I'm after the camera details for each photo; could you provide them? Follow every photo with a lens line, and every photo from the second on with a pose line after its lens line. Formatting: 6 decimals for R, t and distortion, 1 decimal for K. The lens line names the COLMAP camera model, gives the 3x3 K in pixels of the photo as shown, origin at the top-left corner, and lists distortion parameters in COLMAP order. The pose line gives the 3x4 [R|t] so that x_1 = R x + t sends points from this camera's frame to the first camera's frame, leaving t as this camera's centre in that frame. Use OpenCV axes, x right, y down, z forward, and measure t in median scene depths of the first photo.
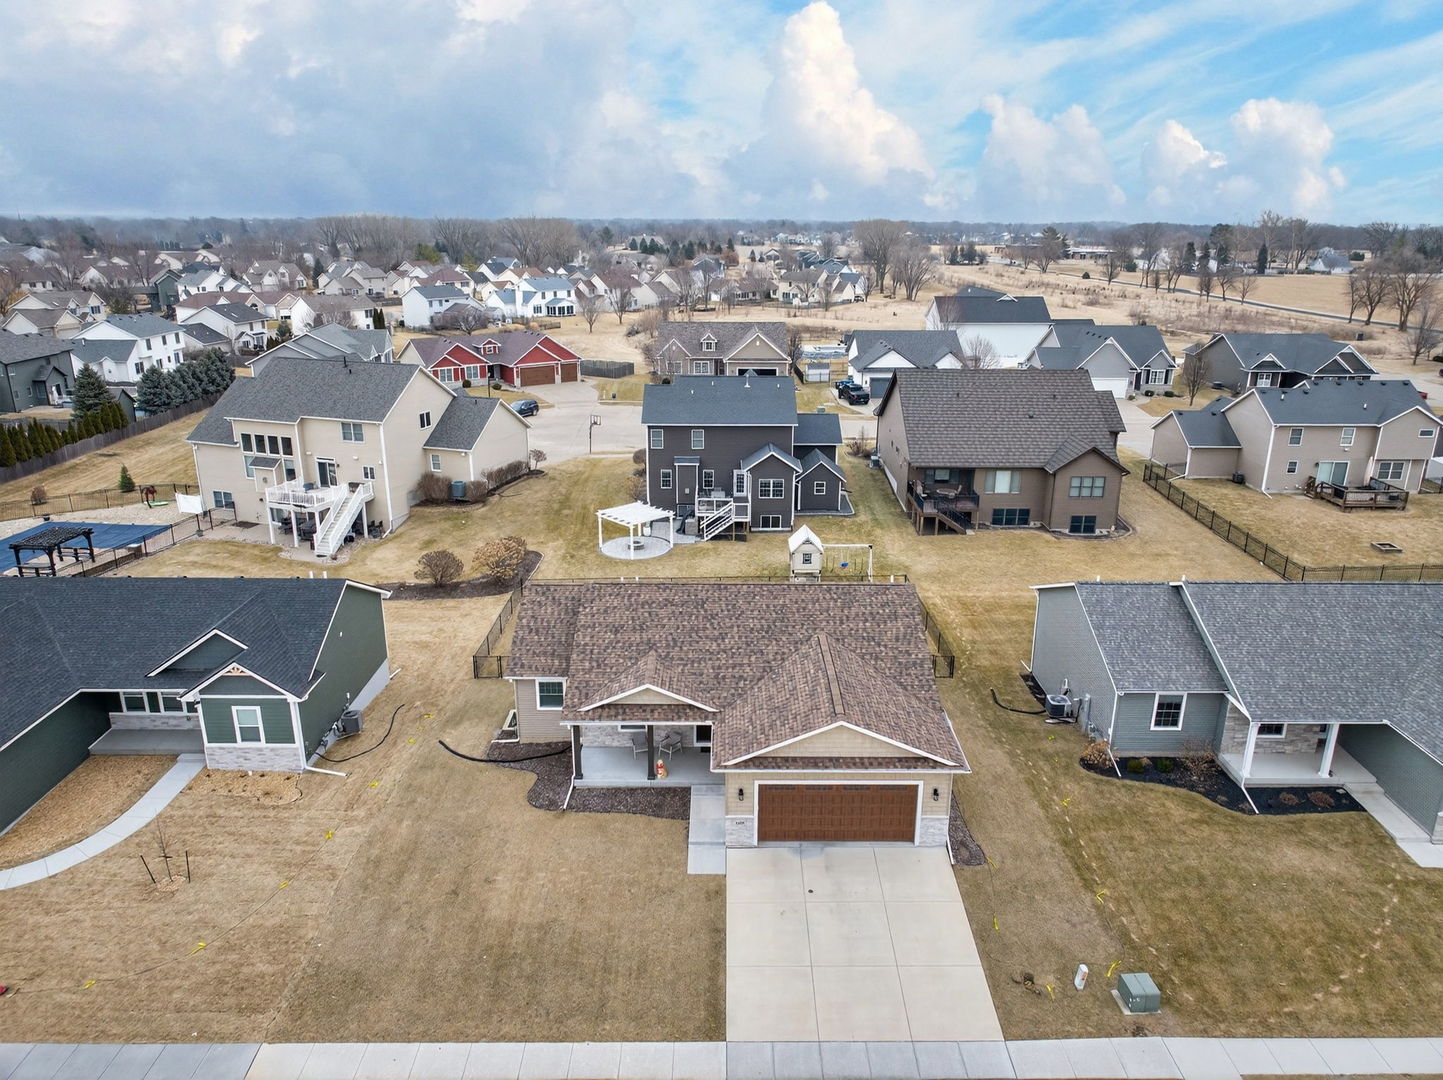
lens RADIAL K [[985.7, 0, 723.5], [0, 985.7, 532.1], [0, 0, 1]] dist [0.003807, -0.004032]
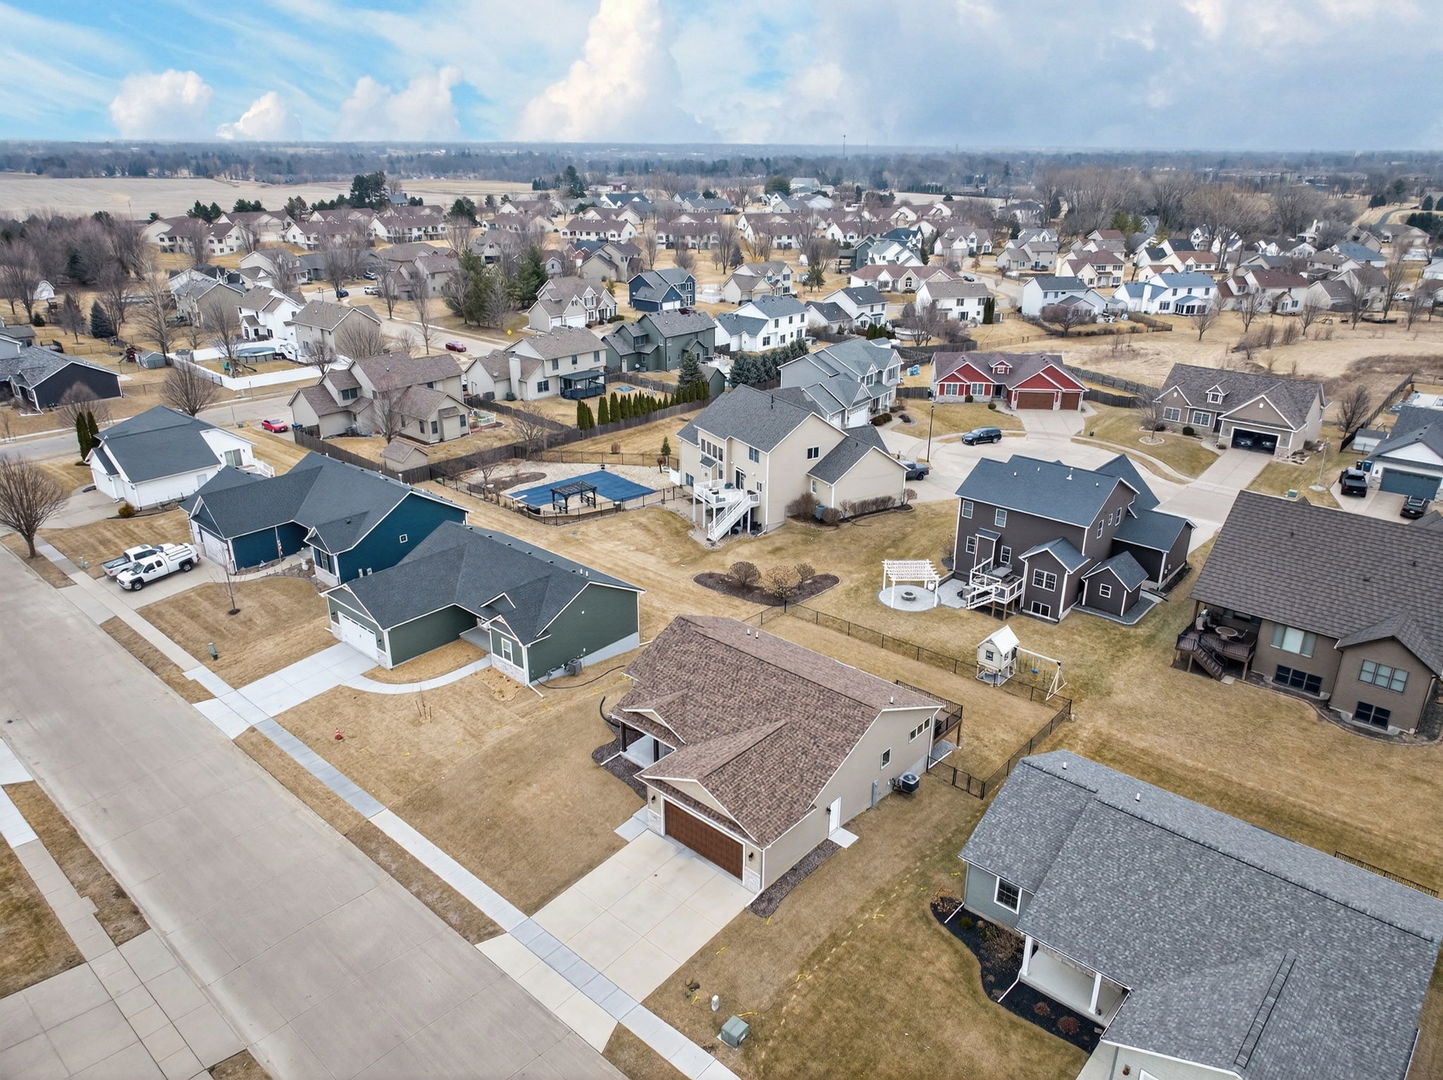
lens RADIAL K [[979.6, 0, 725.6], [0, 979.6, 538.2], [0, 0, 1]] dist [0.009343, -0.016000]
pose [[0.748291, 0.247282, -0.615558, 0.429890], [-0.202721, 0.968777, 0.142742, -0.168442], [0.631636, 0.017974, 0.775057, -0.053918]]
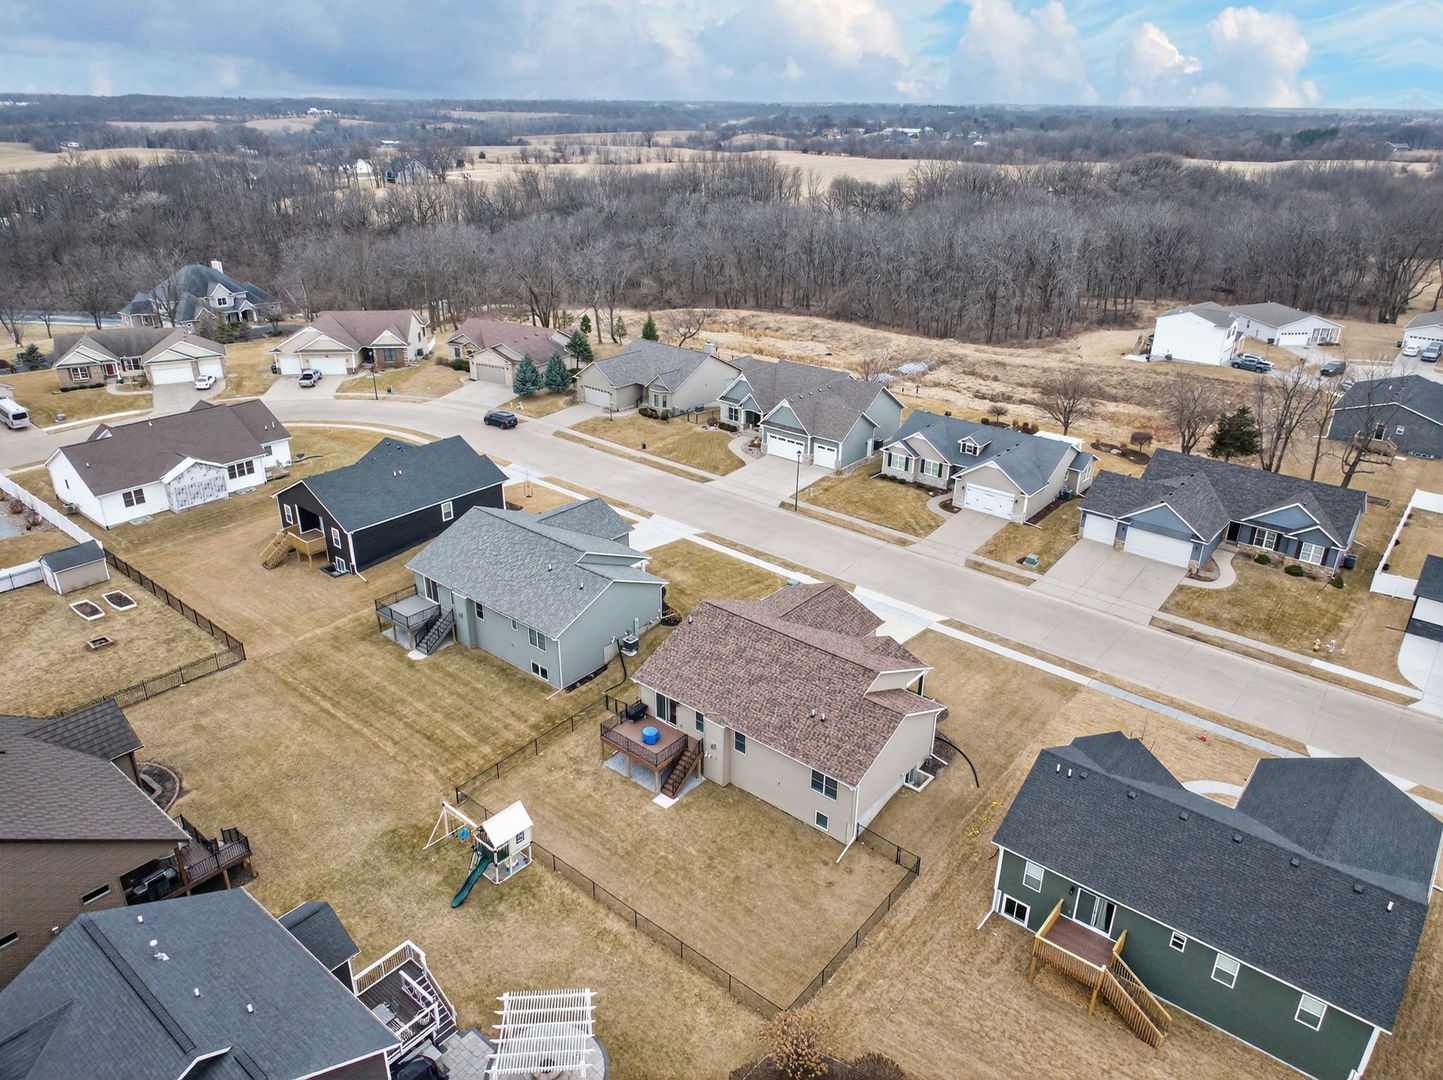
lens RADIAL K [[985.7, 0, 723.5], [0, 985.7, 532.1], [0, 0, 1]] dist [0.003807, -0.004032]
pose [[-0.769403, -0.269489, 0.579132, -0.413157], [0.178353, 0.779952, 0.599887, -0.558935], [-0.613358, 0.564846, -0.552034, 1.021209]]
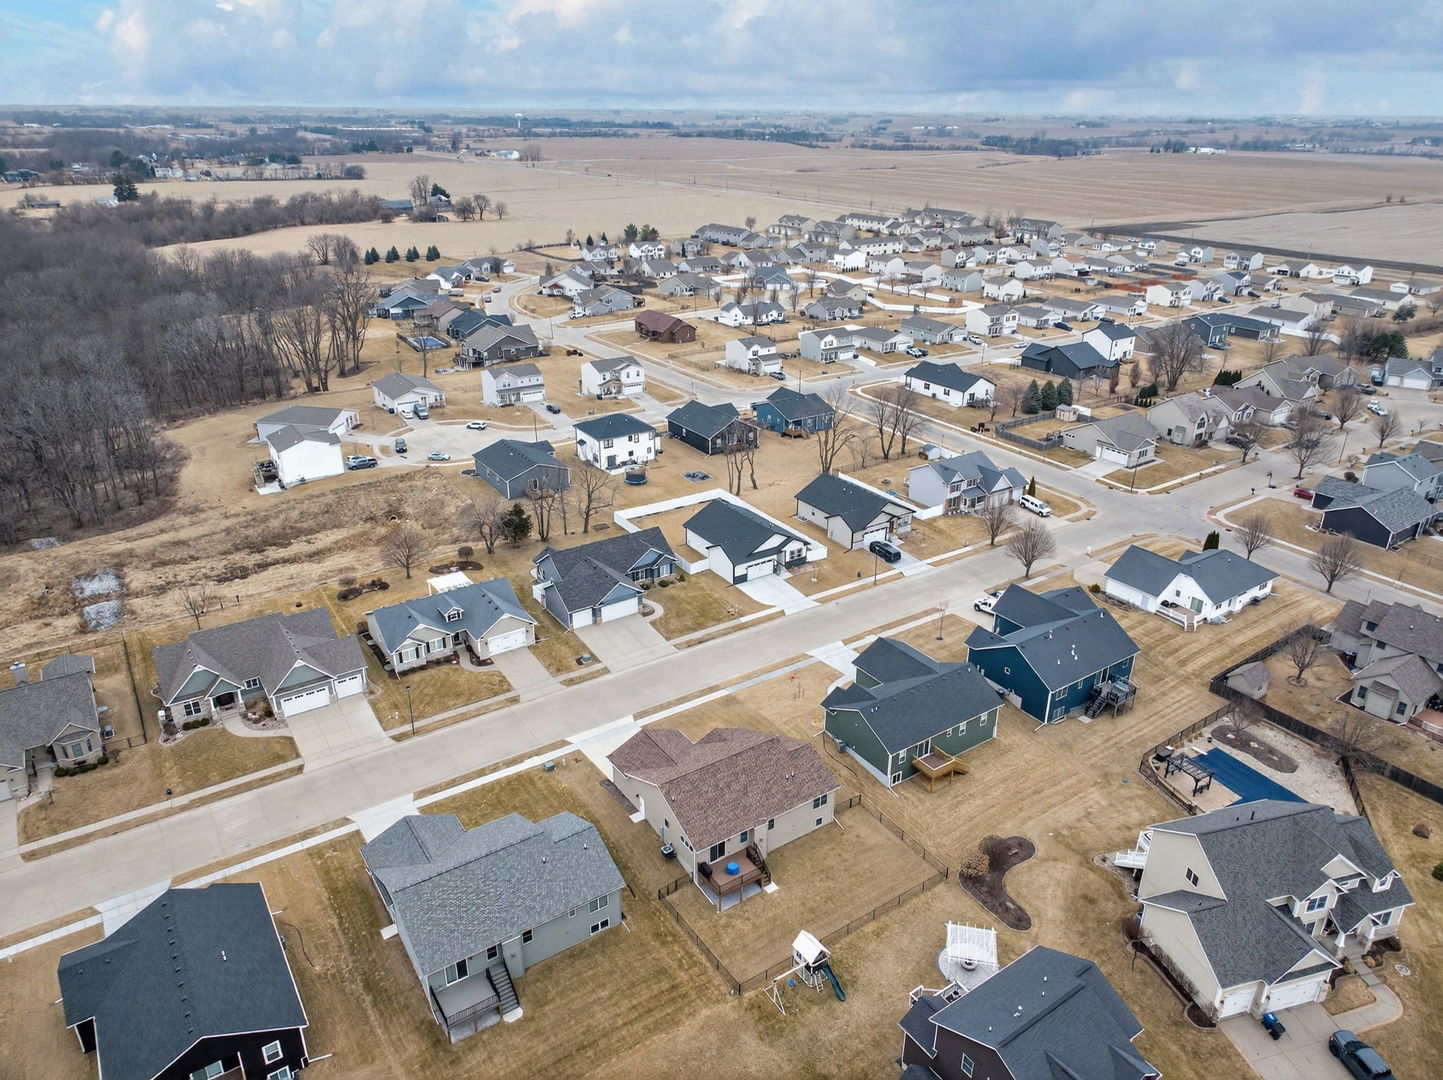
lens RADIAL K [[979.6, 0, 725.6], [0, 979.6, 538.2], [0, 0, 1]] dist [0.009343, -0.016000]
pose [[-0.826374, 0.217080, -0.519598, 0.616664], [-0.181099, 0.771243, 0.610235, -0.989072], [0.533206, 0.598382, -0.598022, 1.171875]]
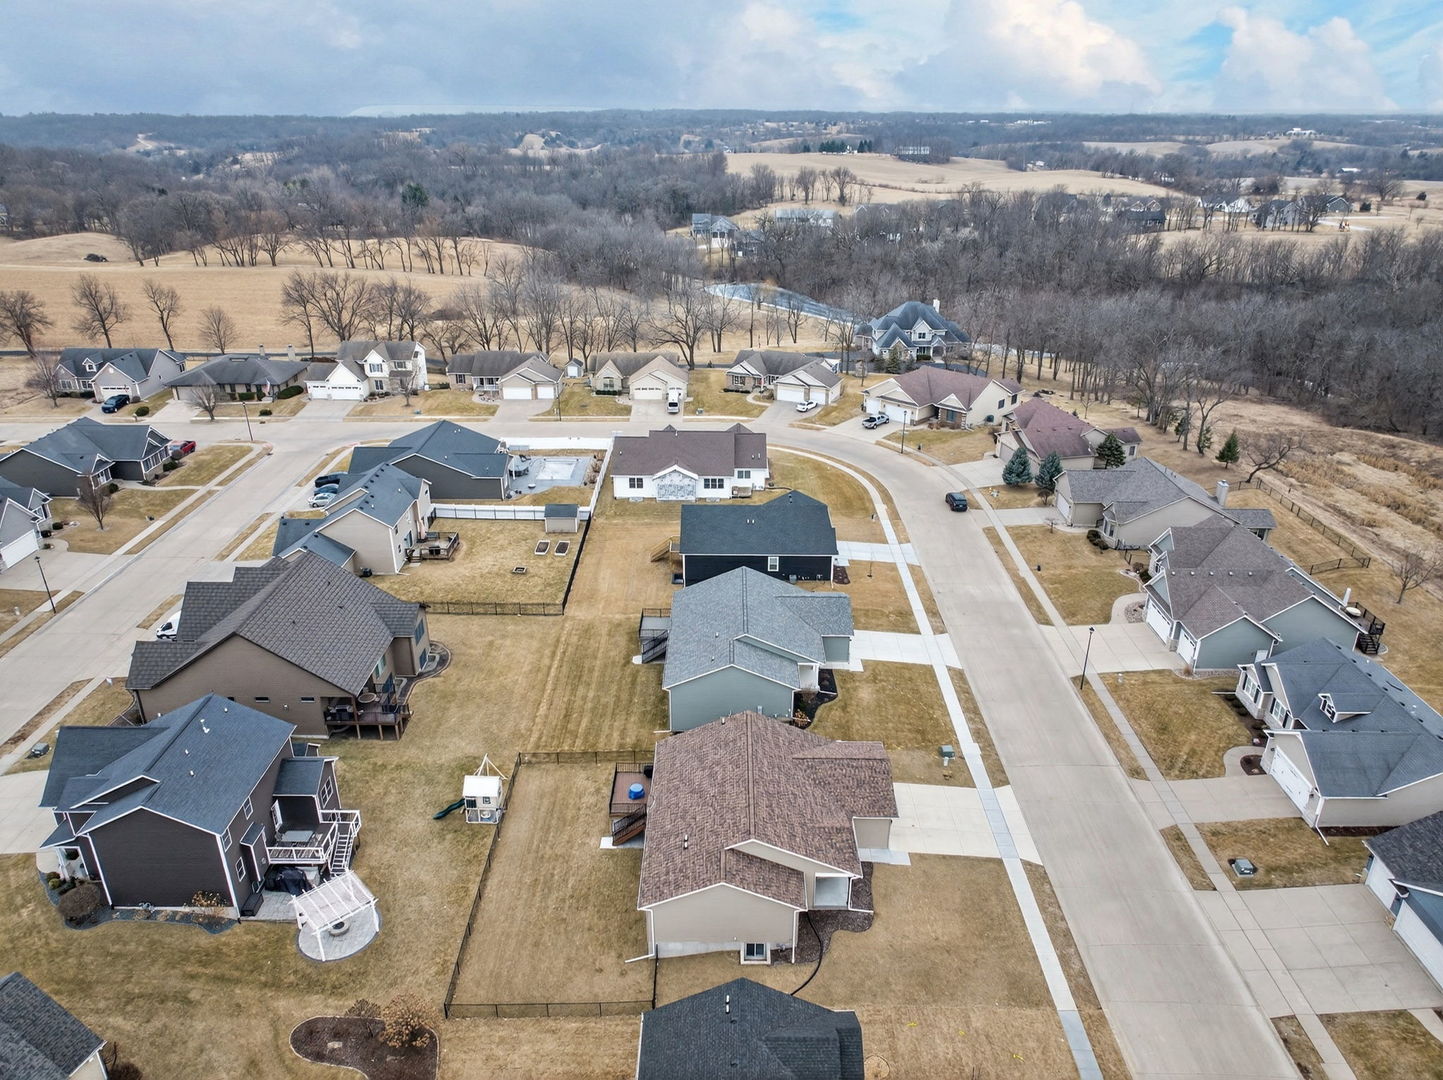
lens RADIAL K [[979.6, 0, 725.6], [0, 979.6, 538.2], [0, 0, 1]] dist [0.009343, -0.016000]
pose [[0.003719, -0.409294, 0.912395, -0.729502], [0.297737, 0.871475, 0.389724, -0.520172], [-0.954641, 0.270204, 0.125103, 0.417873]]
